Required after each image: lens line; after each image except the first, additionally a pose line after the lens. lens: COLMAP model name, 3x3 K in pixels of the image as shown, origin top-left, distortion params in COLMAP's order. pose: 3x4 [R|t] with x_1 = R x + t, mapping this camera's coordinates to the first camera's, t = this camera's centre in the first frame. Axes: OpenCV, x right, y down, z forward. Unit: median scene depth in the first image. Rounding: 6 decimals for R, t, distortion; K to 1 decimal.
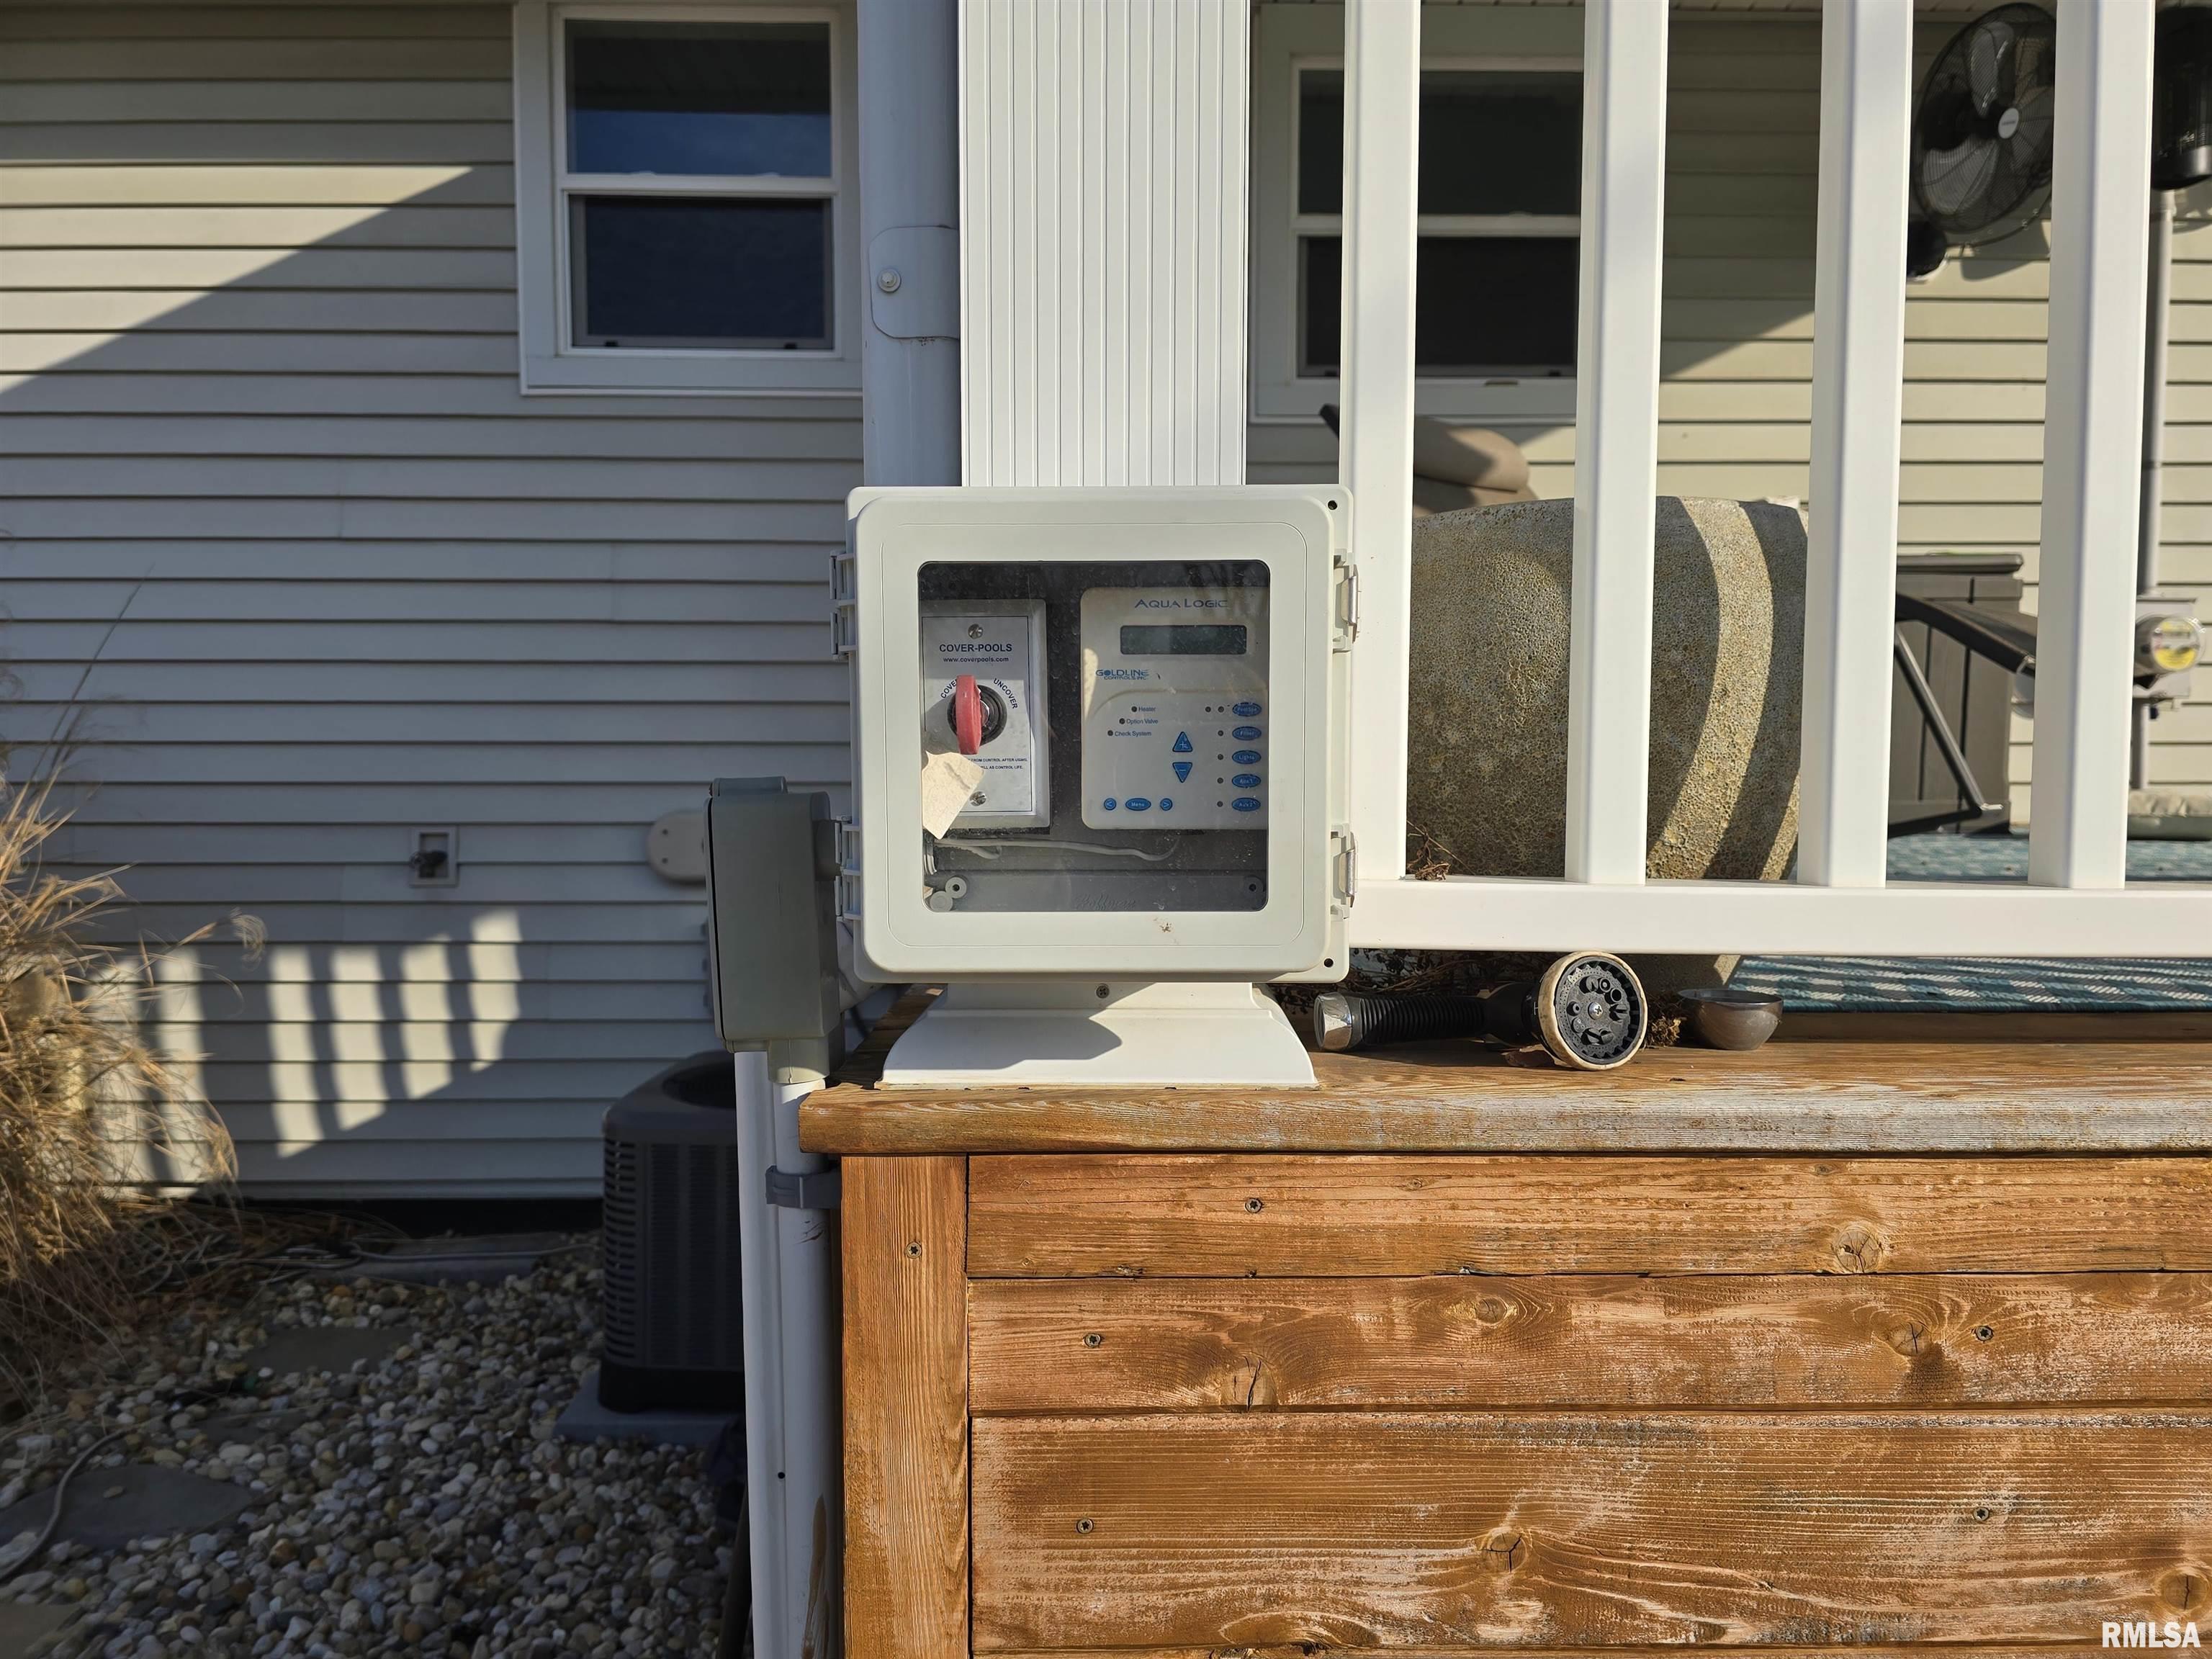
lens RADIAL K [[1484.6, 0, 1115.3], [0, 1484.6, 828.1], [0, 0, 1]] dist [0.060419, -0.065431]
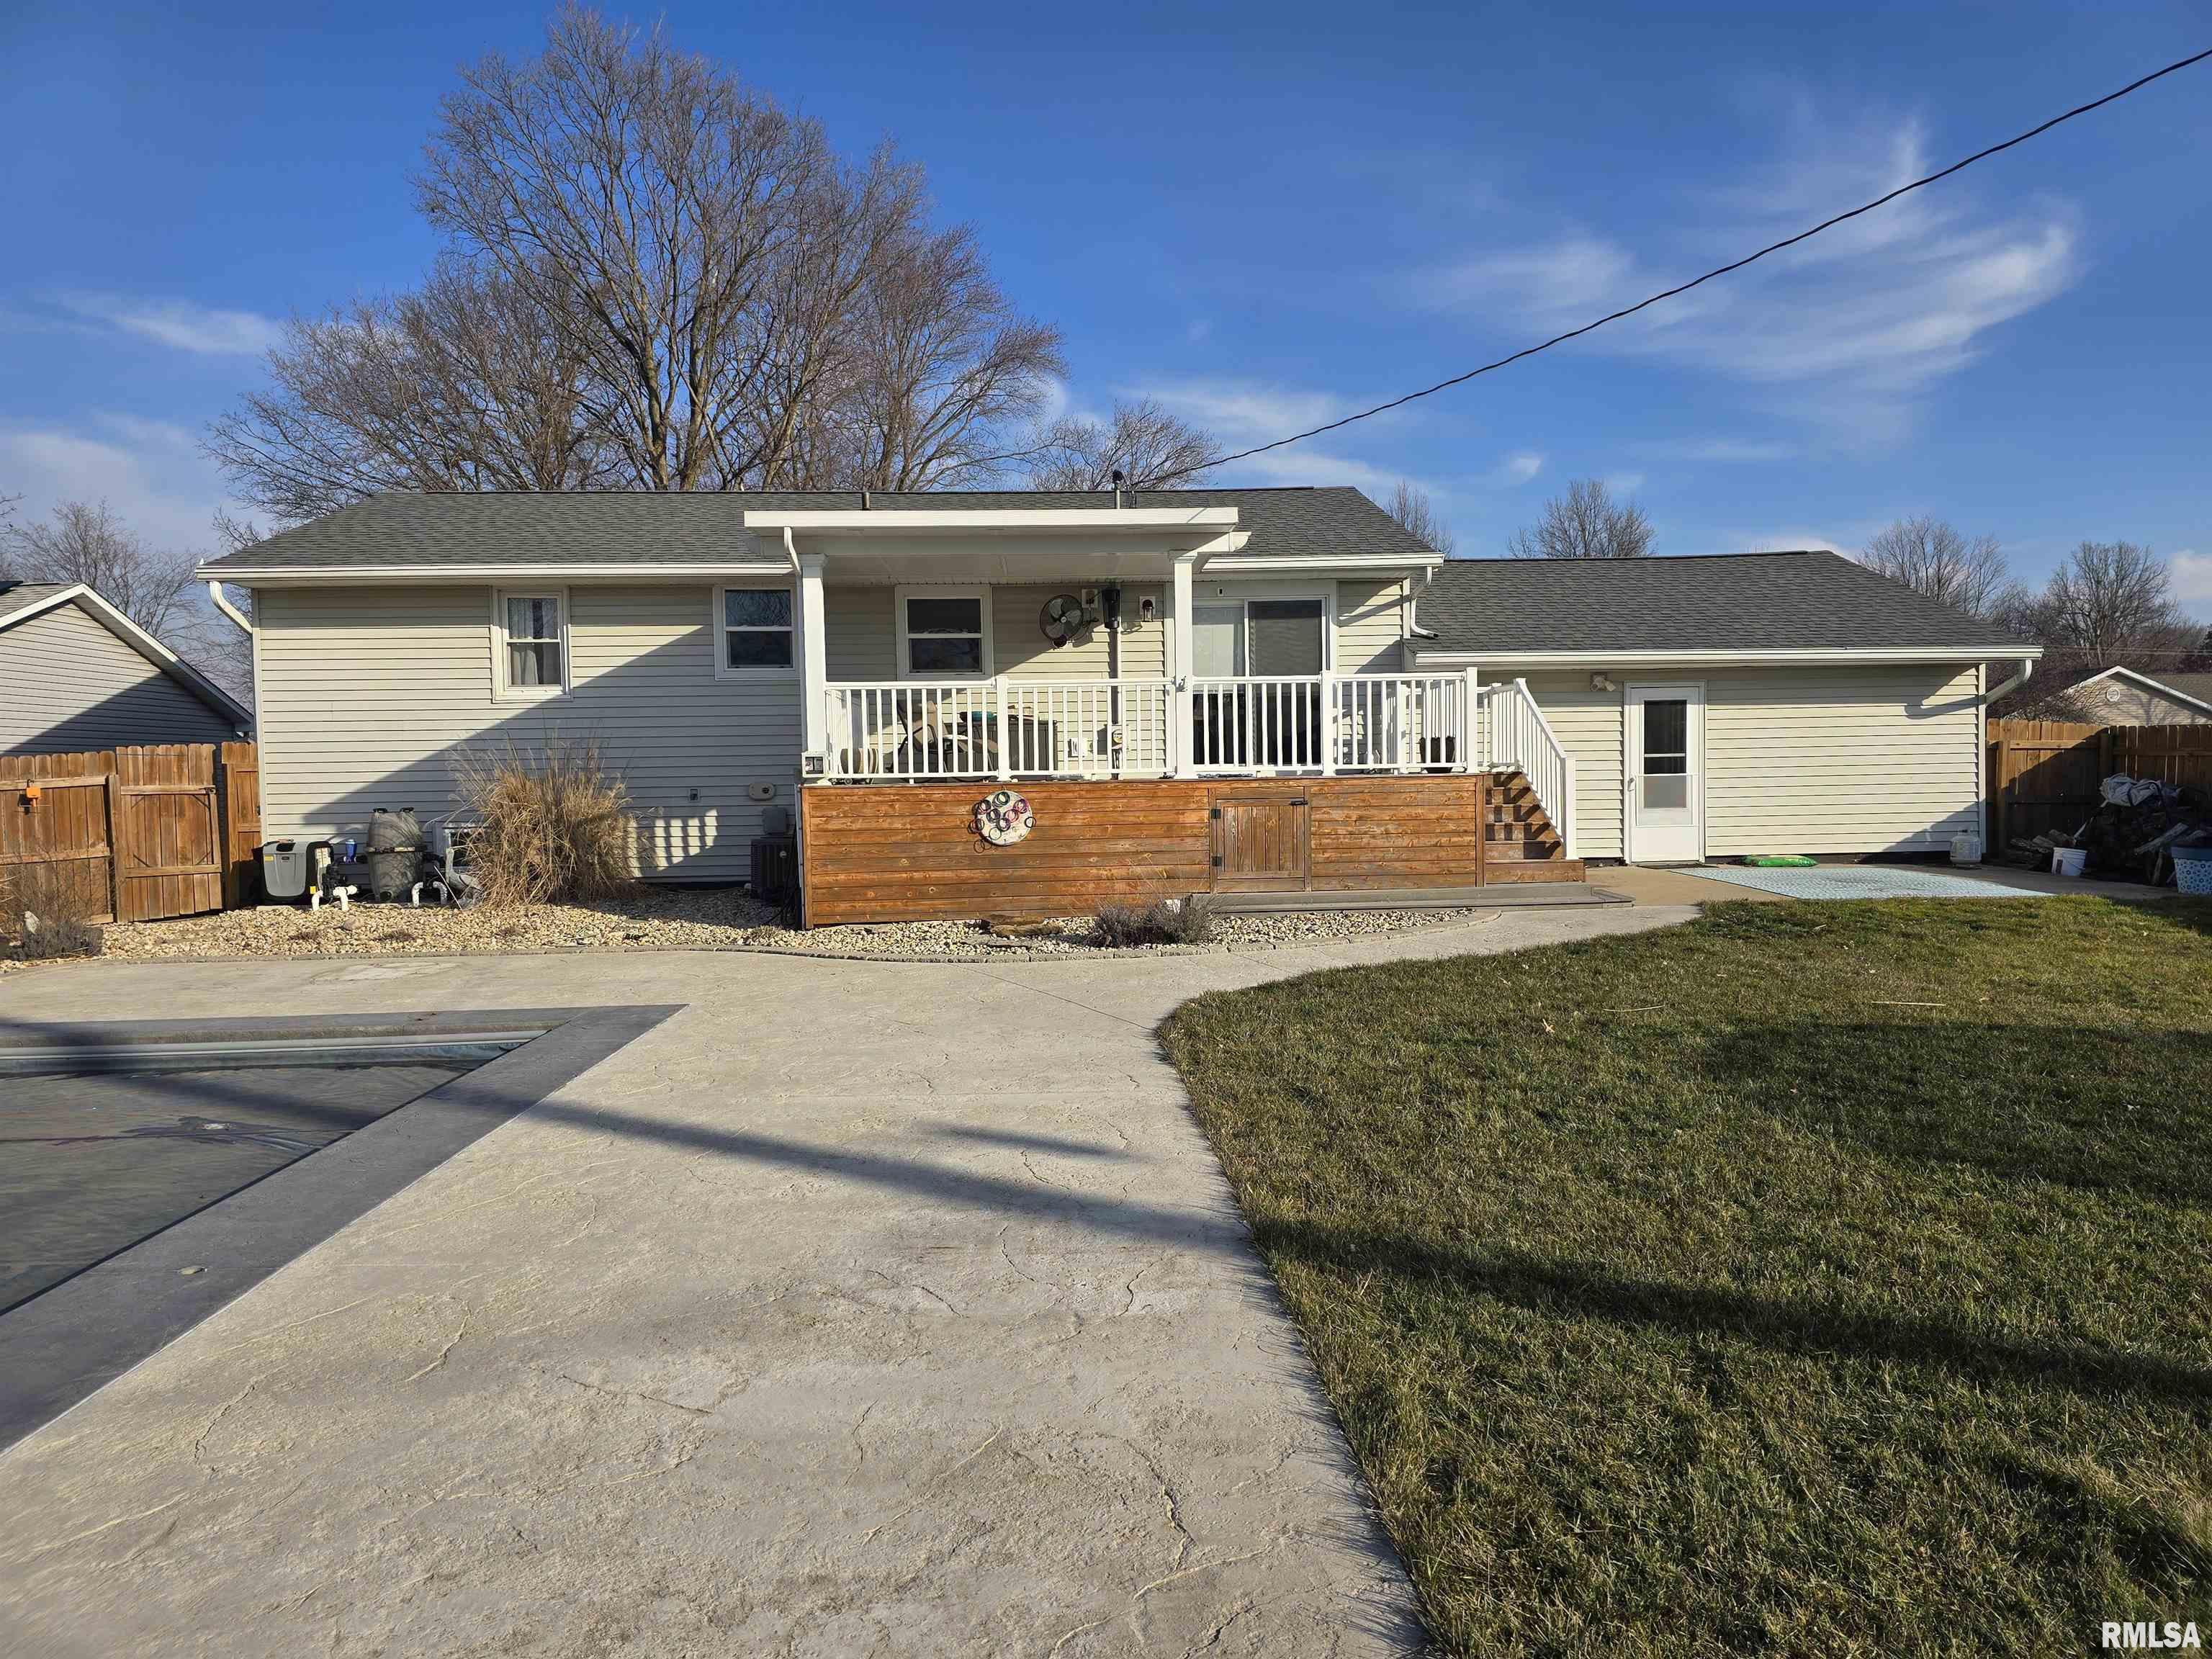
lens RADIAL K [[1484.6, 0, 1115.3], [0, 1484.6, 828.1], [0, 0, 1]] dist [0.060419, -0.065431]
pose [[0.999035, -0.021059, 0.038535, 0.510327], [0.021309, 0.999754, -0.006080, 0.155987], [-0.038397, 0.006896, 0.999239, -3.019180]]
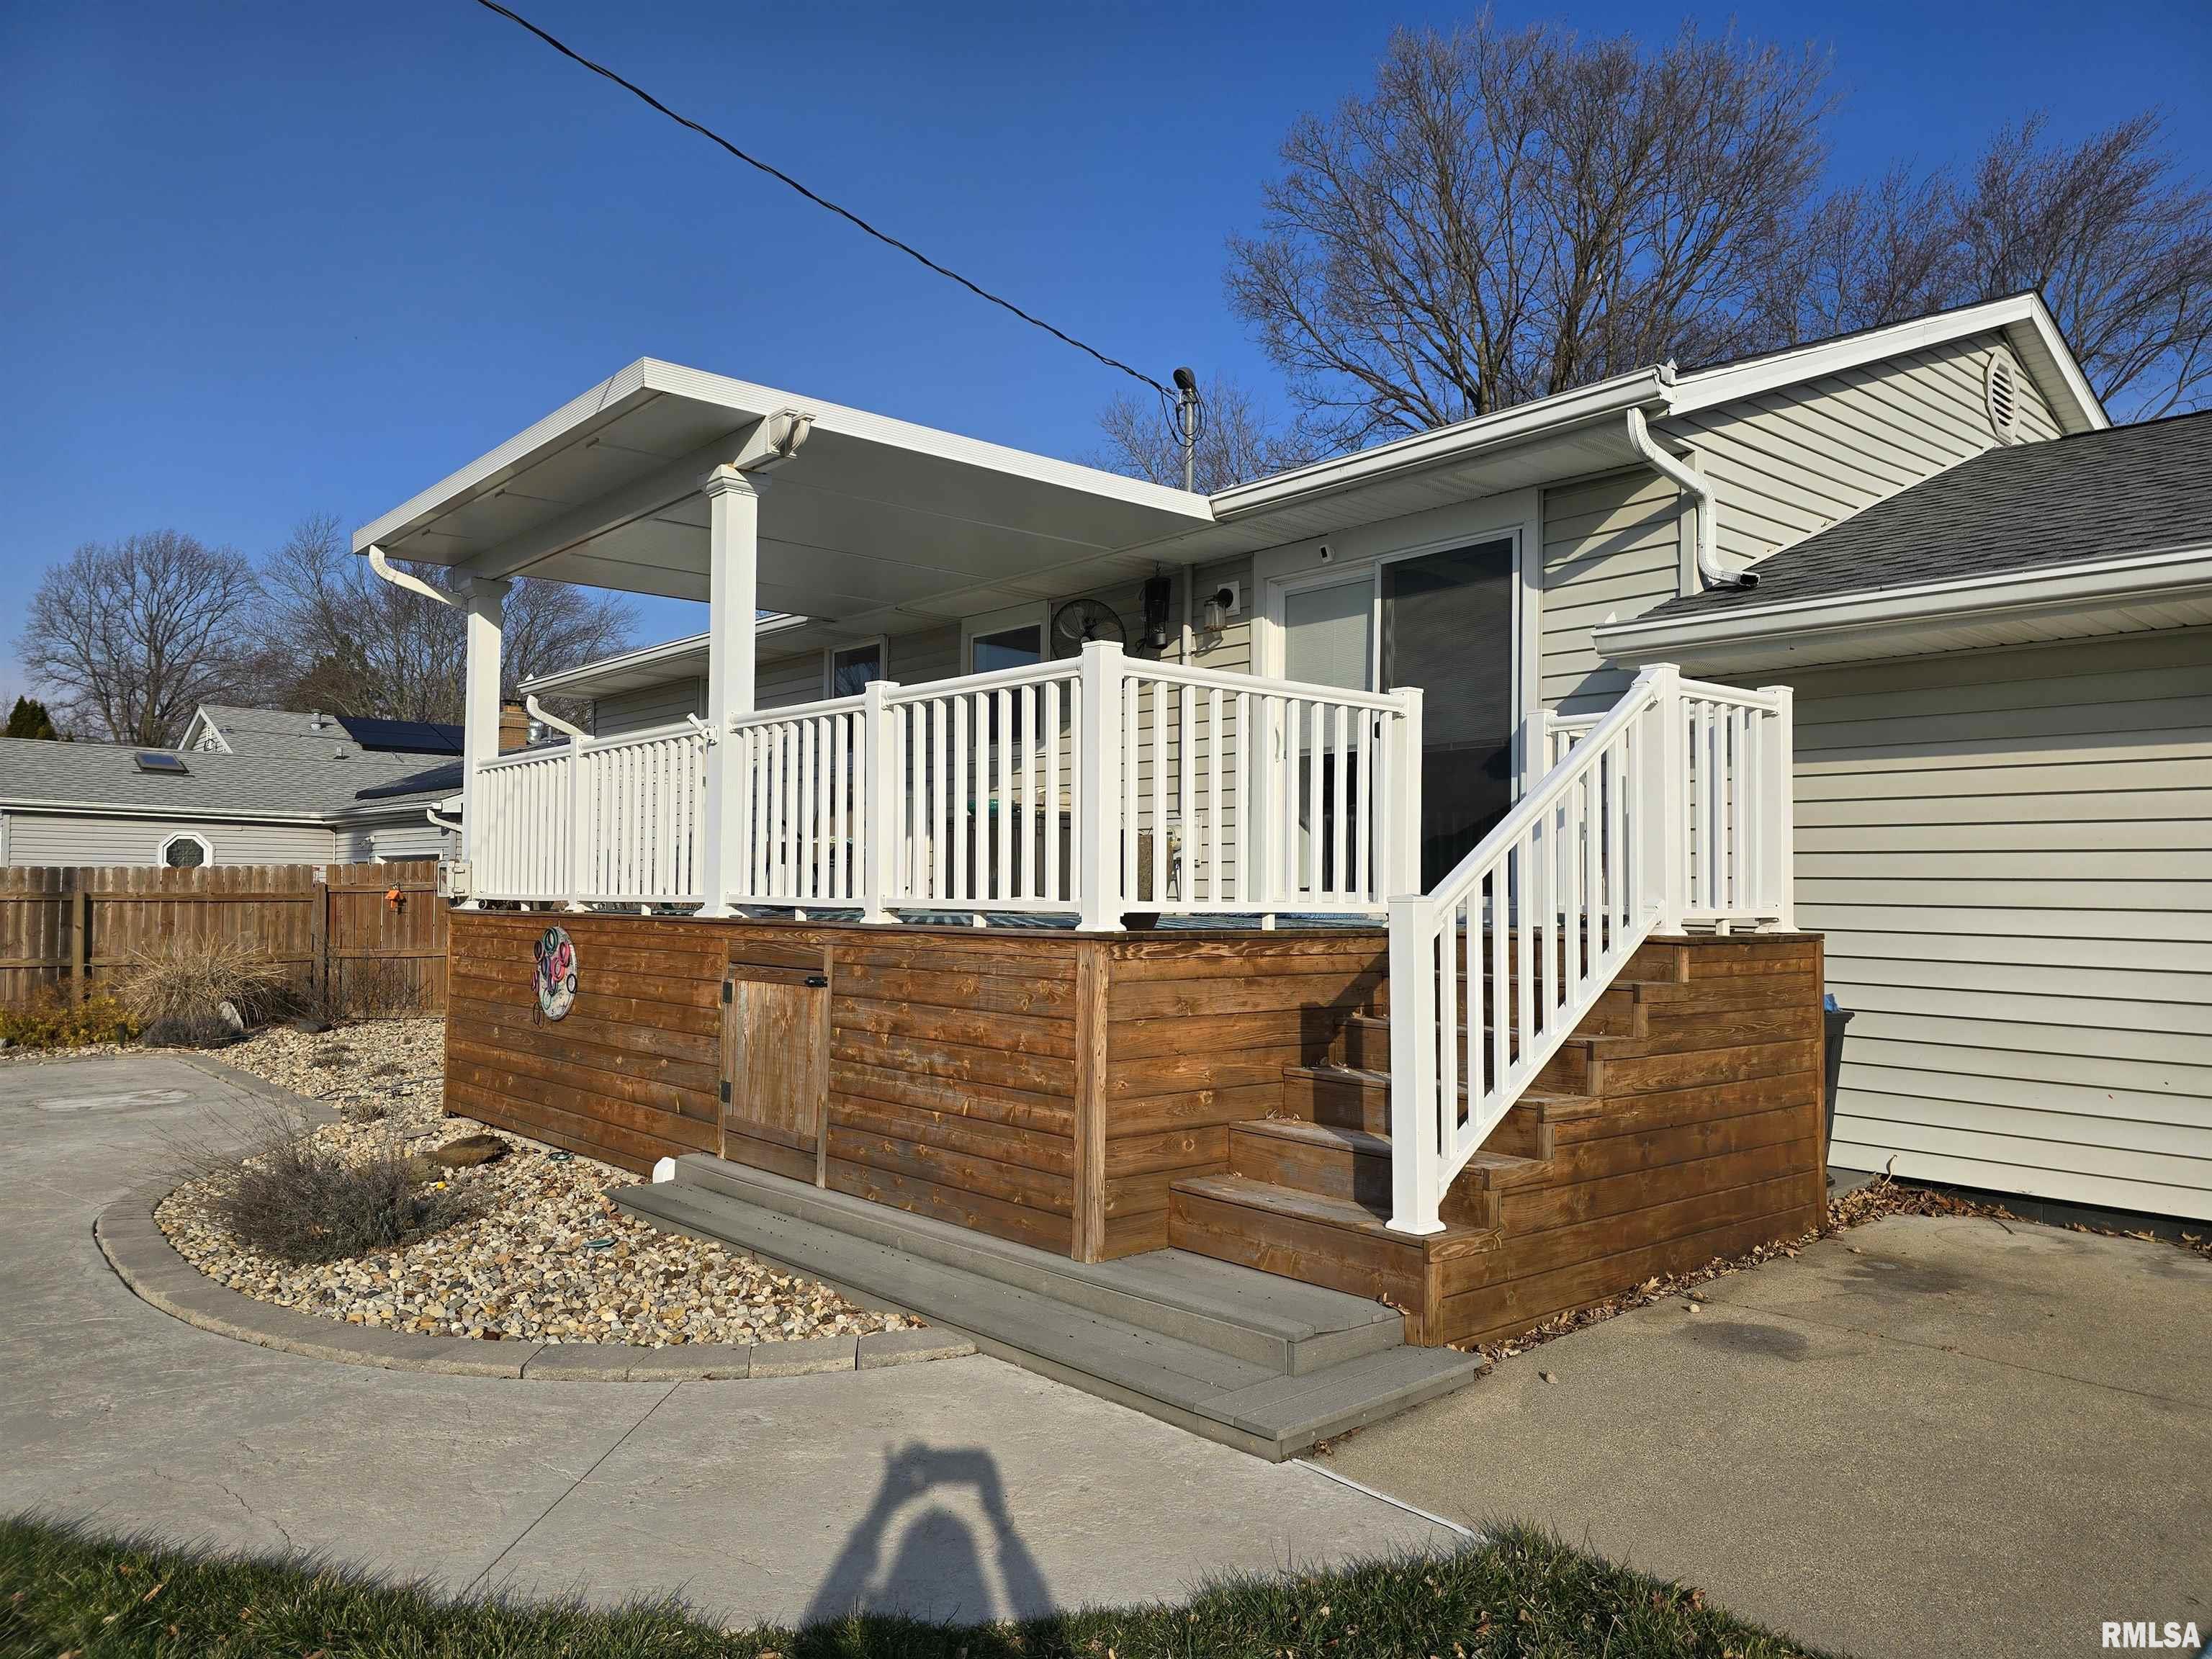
lens RADIAL K [[1484.6, 0, 1115.3], [0, 1484.6, 828.1], [0, 0, 1]] dist [0.060419, -0.065431]
pose [[0.659159, -0.030092, -0.751401, 2.279705], [-0.040382, 0.996341, -0.075326, 0.041253], [0.750918, 0.079994, 0.655532, -0.575239]]
